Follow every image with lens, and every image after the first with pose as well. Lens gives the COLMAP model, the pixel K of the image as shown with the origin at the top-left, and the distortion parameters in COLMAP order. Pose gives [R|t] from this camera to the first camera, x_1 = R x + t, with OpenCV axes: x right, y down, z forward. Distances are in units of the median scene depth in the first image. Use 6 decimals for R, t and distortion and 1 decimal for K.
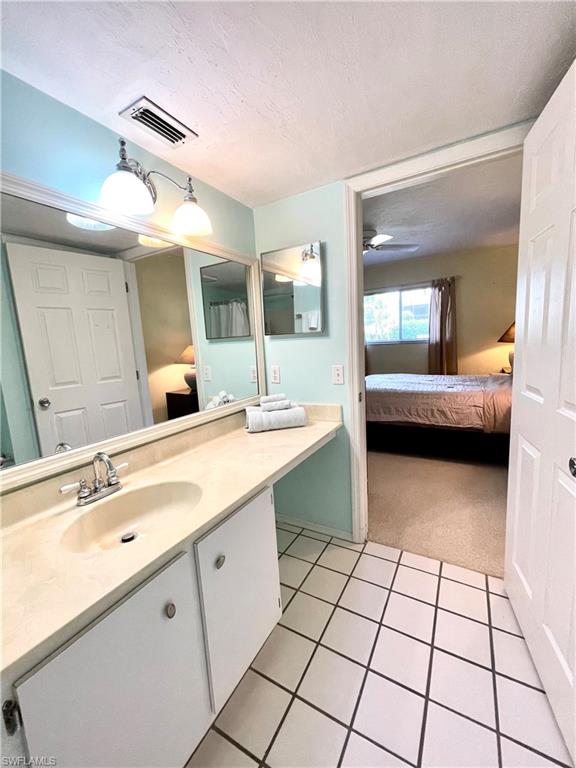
lens RADIAL K [[305.0, 0, 288.0], [0, 305.0, 384.0], [0, 0, 1]] dist [0.001966, 0.000211]
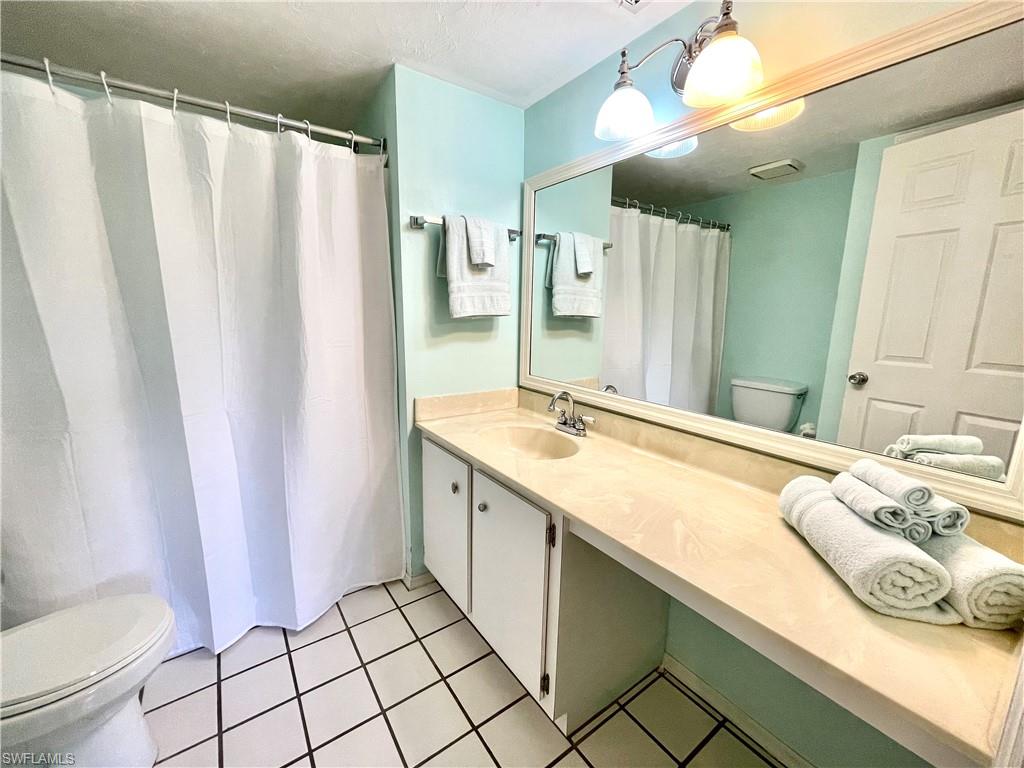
lens RADIAL K [[413.6, 0, 510.3], [0, 413.6, 386.2], [0, 0, 1]] dist [0.001530, -0.000236]
pose [[-0.405721, 0.215454, -0.888240, 0.722706], [-0.124649, 0.949696, 0.287297, -0.184238], [0.905457, 0.227281, -0.358455, 1.198294]]
